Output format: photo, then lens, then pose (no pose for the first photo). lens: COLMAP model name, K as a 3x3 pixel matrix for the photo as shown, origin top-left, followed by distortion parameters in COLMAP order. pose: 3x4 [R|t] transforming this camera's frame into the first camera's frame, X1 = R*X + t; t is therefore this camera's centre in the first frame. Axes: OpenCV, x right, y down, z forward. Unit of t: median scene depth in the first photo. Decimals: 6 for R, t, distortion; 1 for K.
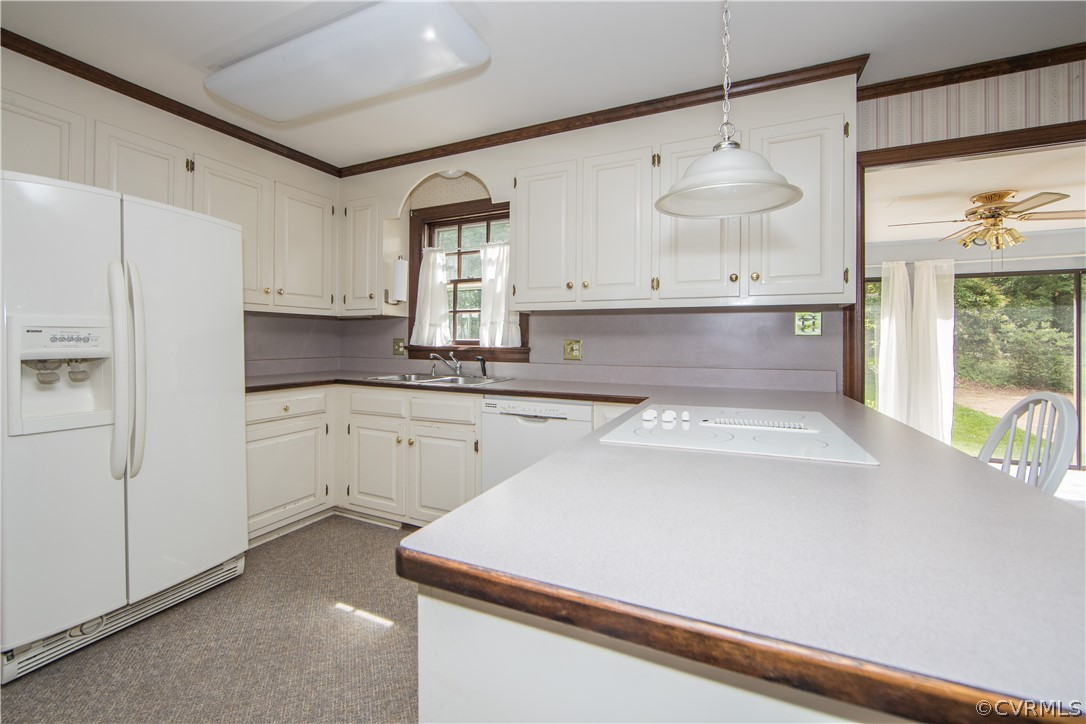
lens RADIAL K [[471.7, 0, 505.6], [0, 471.7, 337.3], [0, 0, 1]] dist [-0.010516, 0.000882]
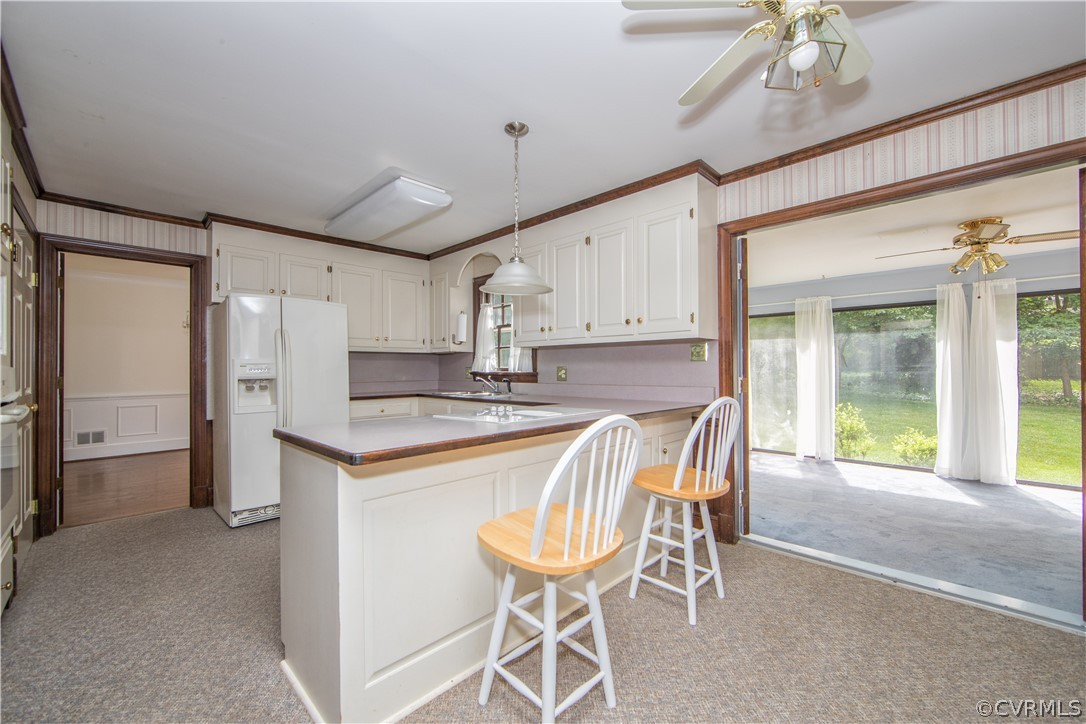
lens RADIAL K [[441.5, 0, 540.4], [0, 441.5, 356.3], [0, 0, 1]] dist [-0.010431, 0.000095]
pose [[0.951501, -0.019981, -0.306996, 0.449550], [0.013623, 0.999646, -0.022841, 0.003839], [0.307344, 0.017551, 0.951437, -0.245652]]
